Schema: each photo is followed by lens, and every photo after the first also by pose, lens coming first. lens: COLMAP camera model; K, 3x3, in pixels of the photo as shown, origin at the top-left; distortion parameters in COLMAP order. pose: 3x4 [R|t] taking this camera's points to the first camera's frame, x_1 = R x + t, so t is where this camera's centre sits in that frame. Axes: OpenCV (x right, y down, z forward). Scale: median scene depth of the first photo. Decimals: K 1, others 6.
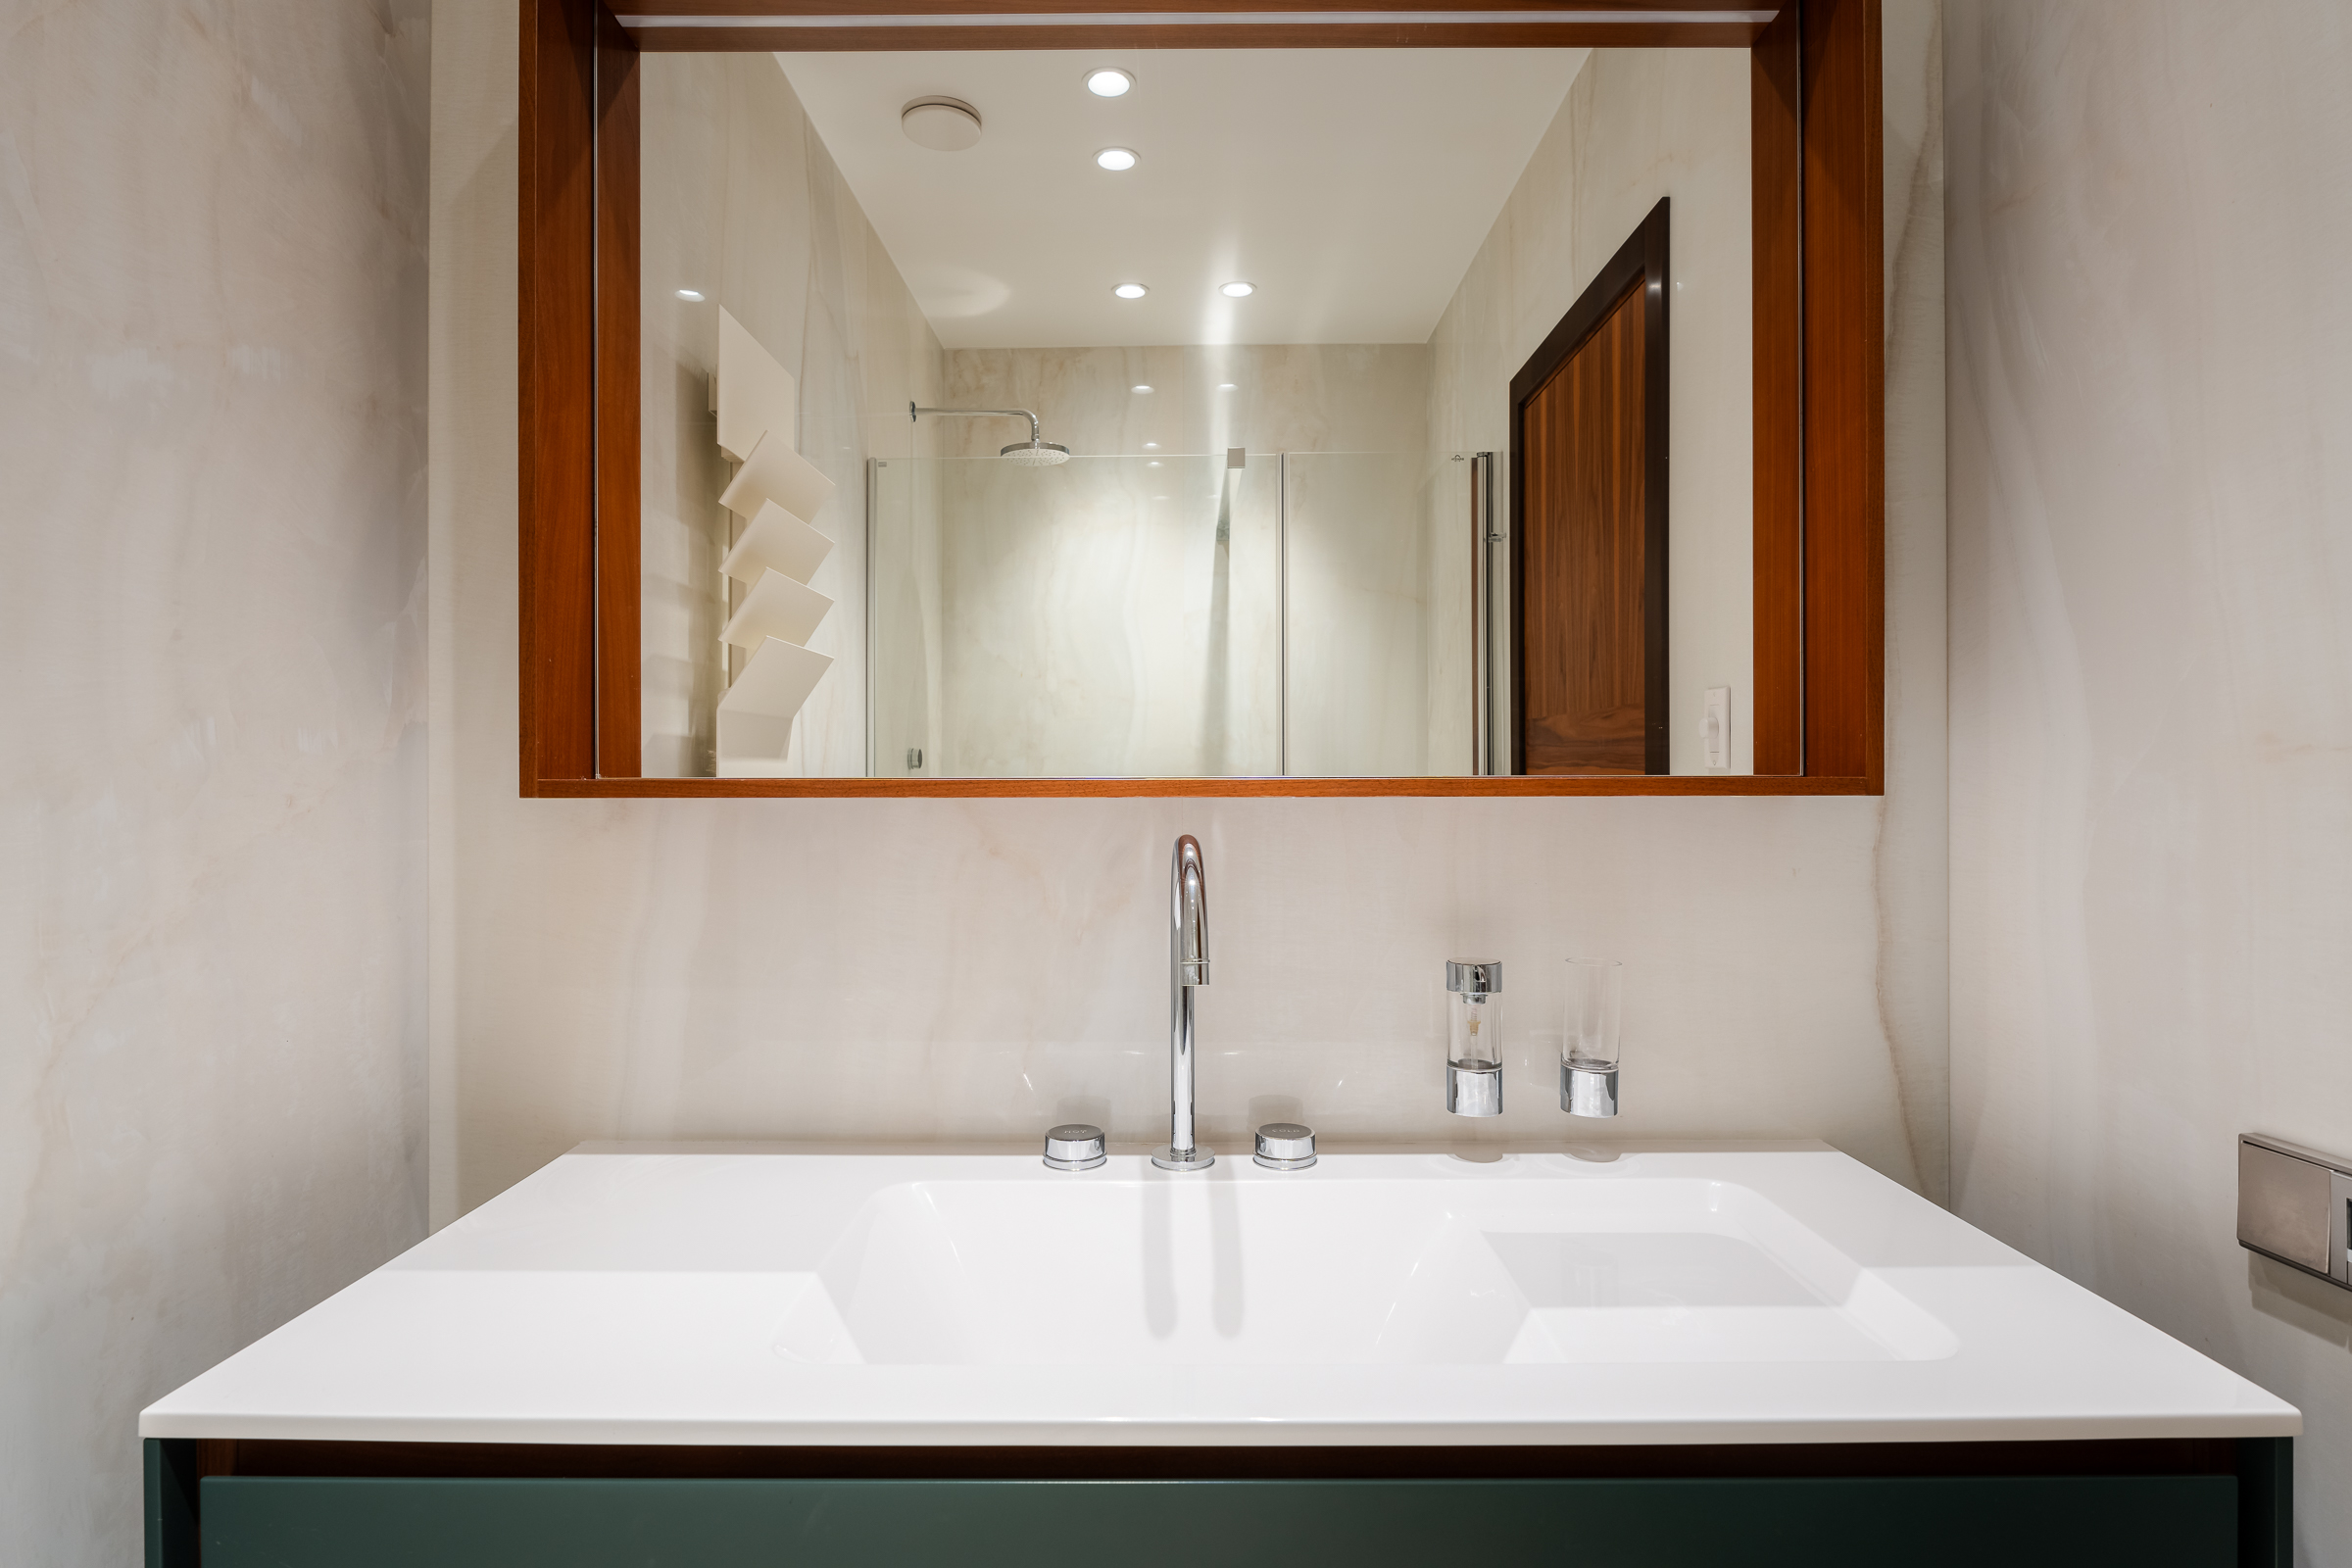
lens RADIAL K [[1192.2, 0, 1176.0], [0, 1192.2, 784.0], [0, 0, 1]] dist [-0.002643, -0.012691]
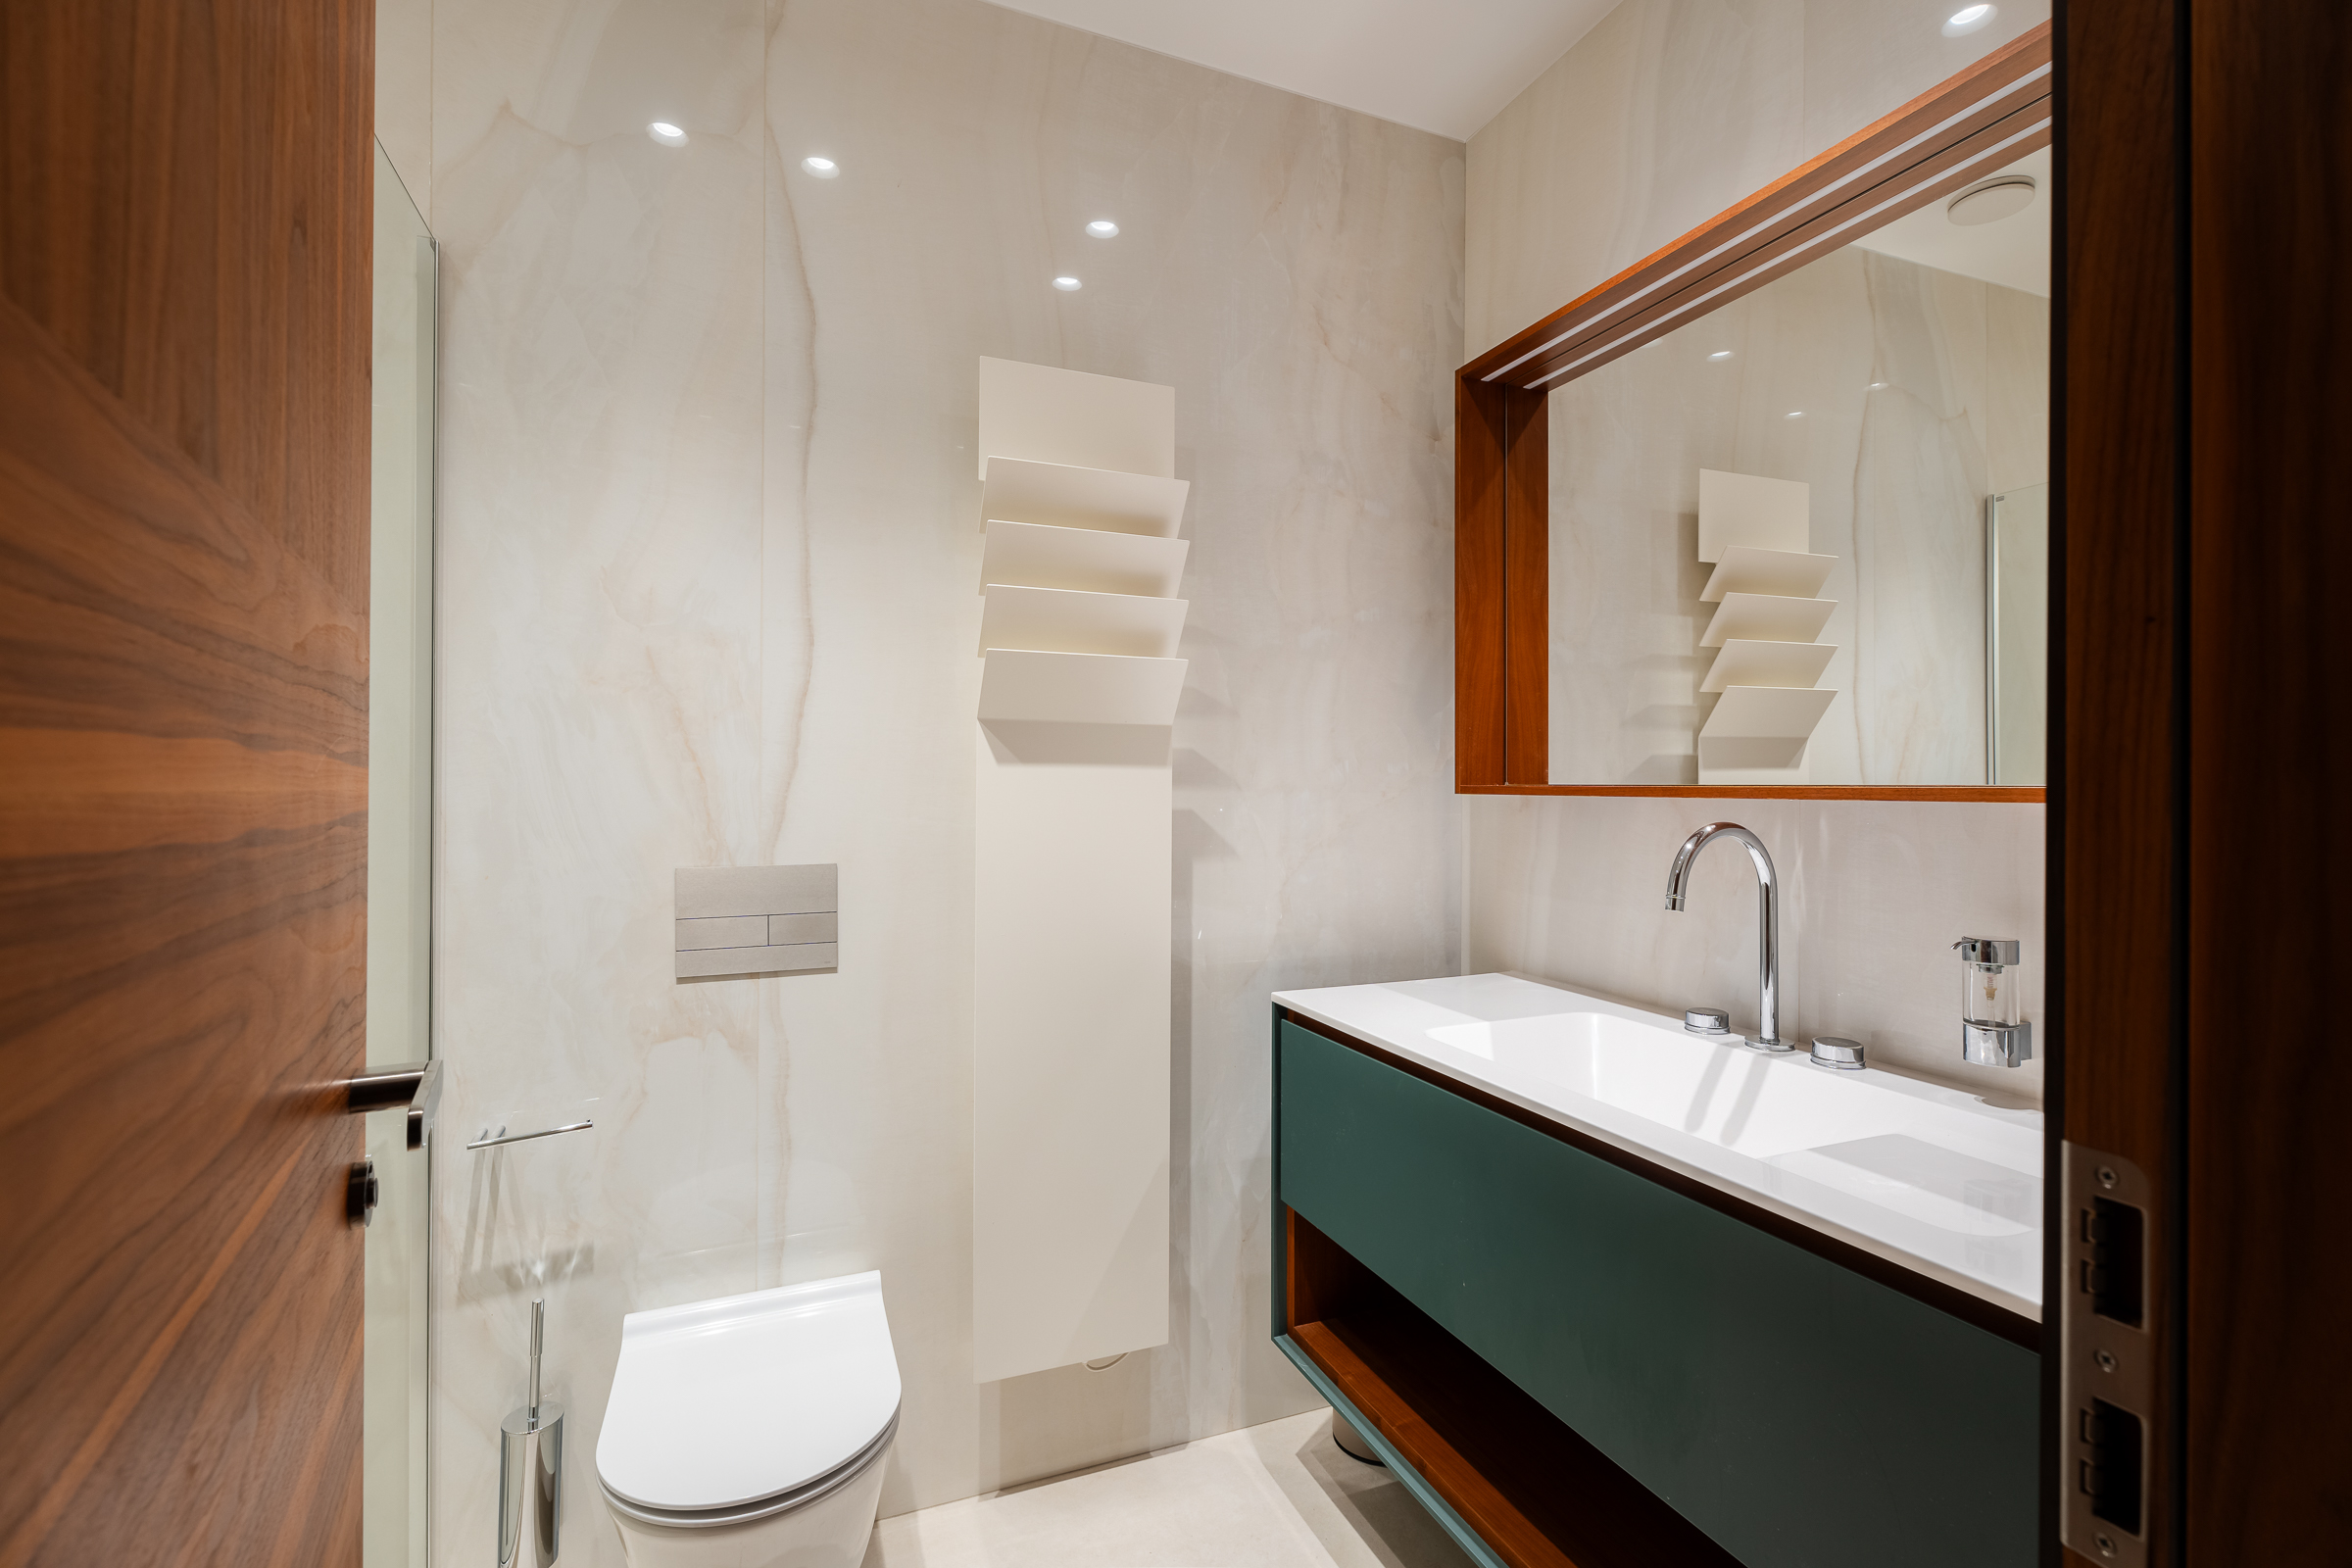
lens RADIAL K [[1038.8, 0, 1165.4], [0, 1038.8, 783.3], [0, 0, 1]] dist [0.003322, -0.000202]
pose [[0.372352, 0.002194, -0.928089, 0.897880], [-0.007455, 0.999972, -0.000627, -0.001687], [0.928061, 0.007153, 0.372358, -0.164848]]
